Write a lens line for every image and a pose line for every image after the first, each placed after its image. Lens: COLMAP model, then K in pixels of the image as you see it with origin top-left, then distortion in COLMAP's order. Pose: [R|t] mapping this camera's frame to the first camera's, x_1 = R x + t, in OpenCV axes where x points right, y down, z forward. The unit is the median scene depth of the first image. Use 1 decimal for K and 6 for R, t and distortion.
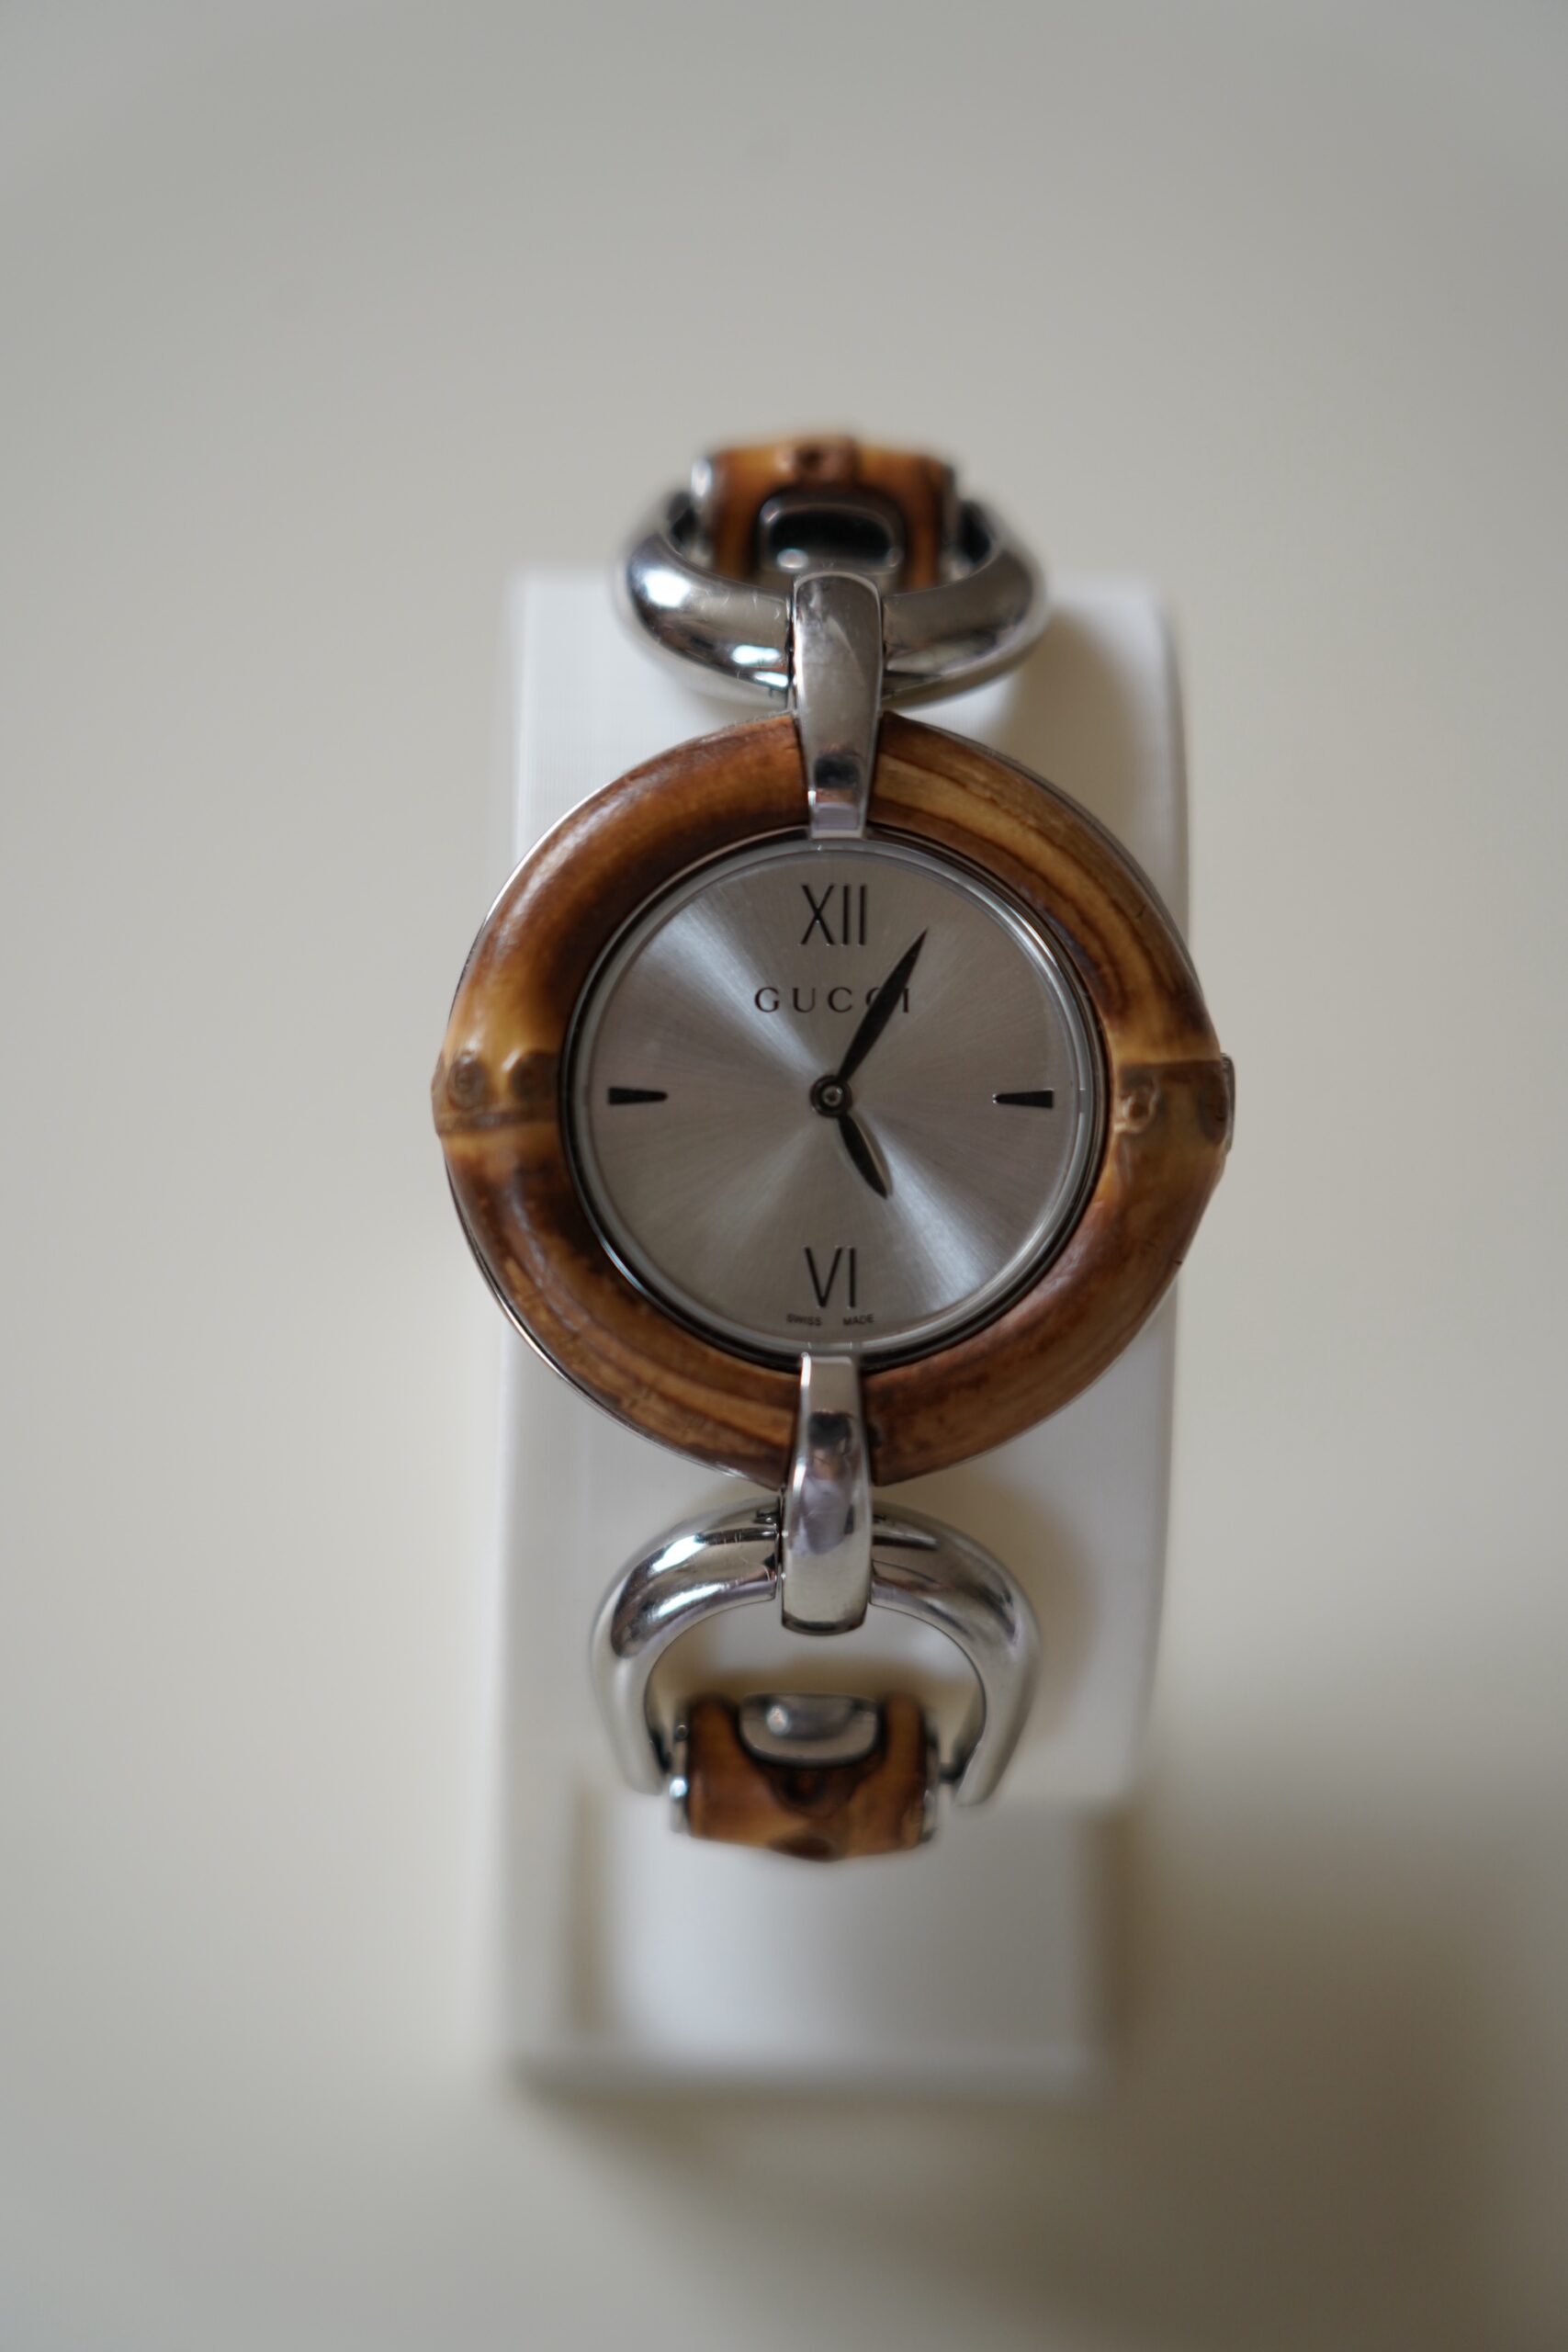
lens RADIAL K [[7195.5, 0, 784.0], [0, 7195.5, 1176.0], [0, 0, 1]] dist [0.045516, -0.064004]
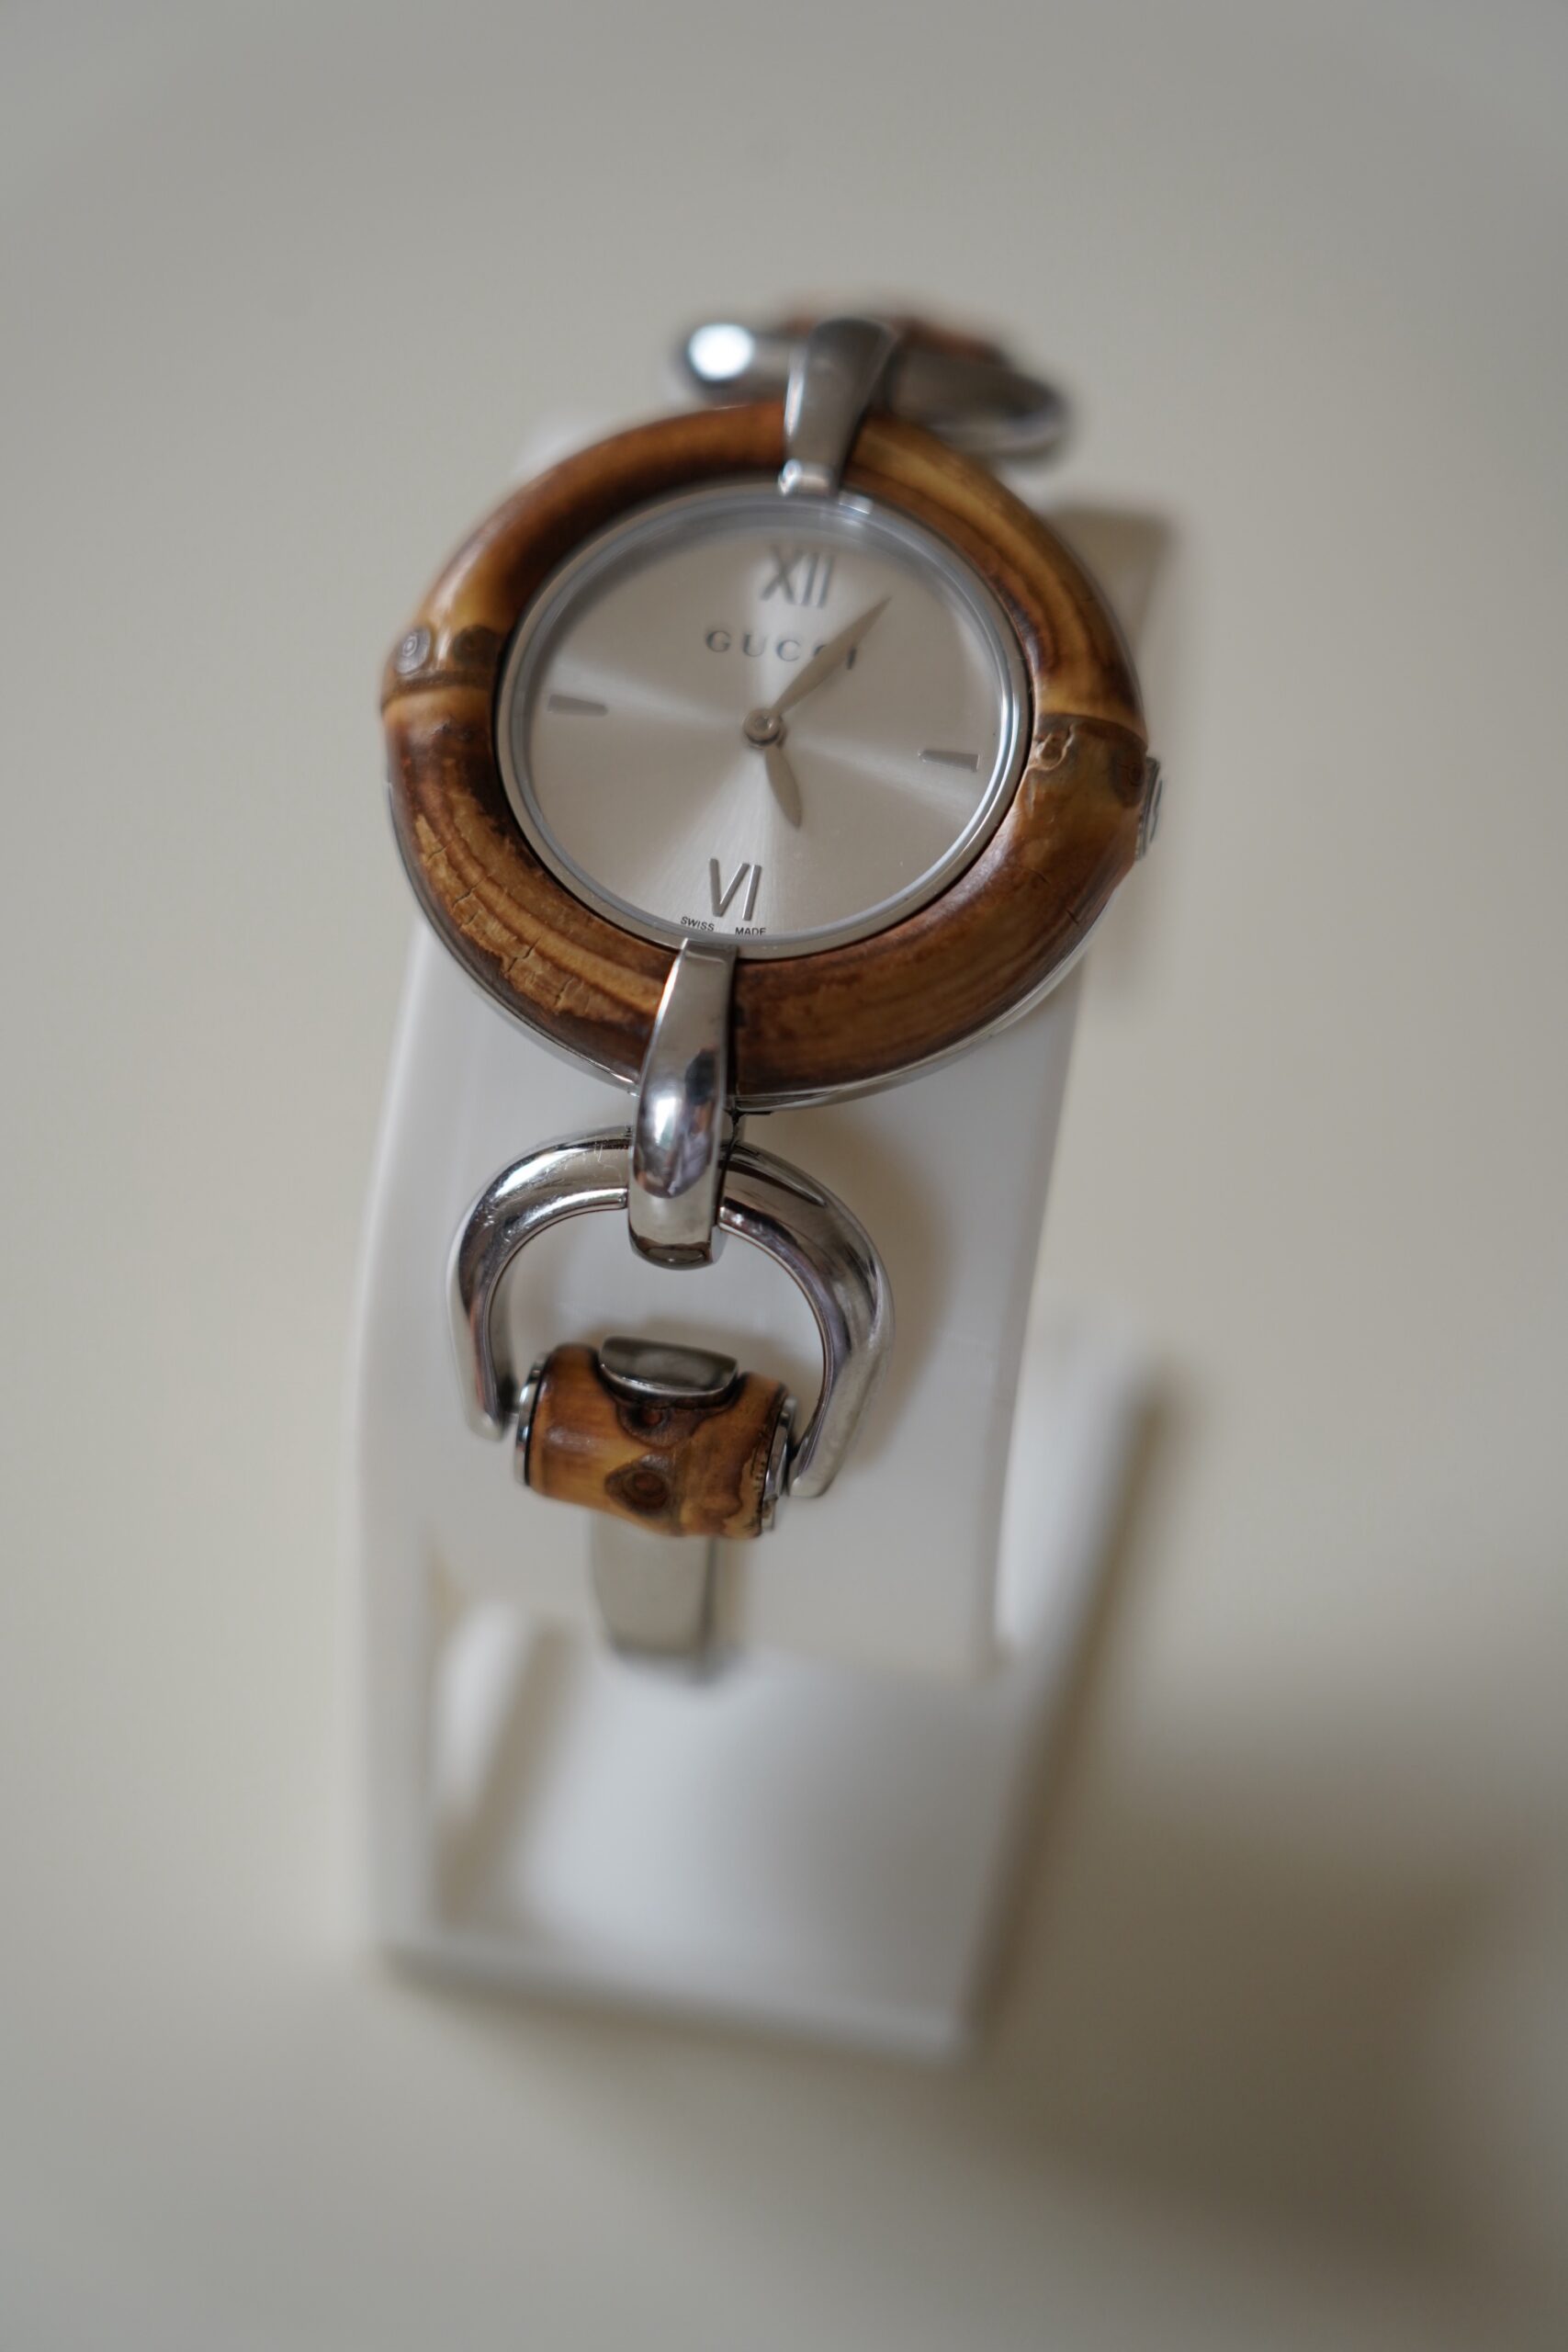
lens RADIAL K [[7195.5, 0, 784.0], [0, 7195.5, 1176.0], [0, 0, 1]] dist [0.045516, -0.064004]
pose [[0.978947, 0.123525, -0.162494, 0.183897], [-0.175769, 0.914885, -0.363443, 0.419017], [0.103769, 0.384353, 0.917336, 0.089194]]
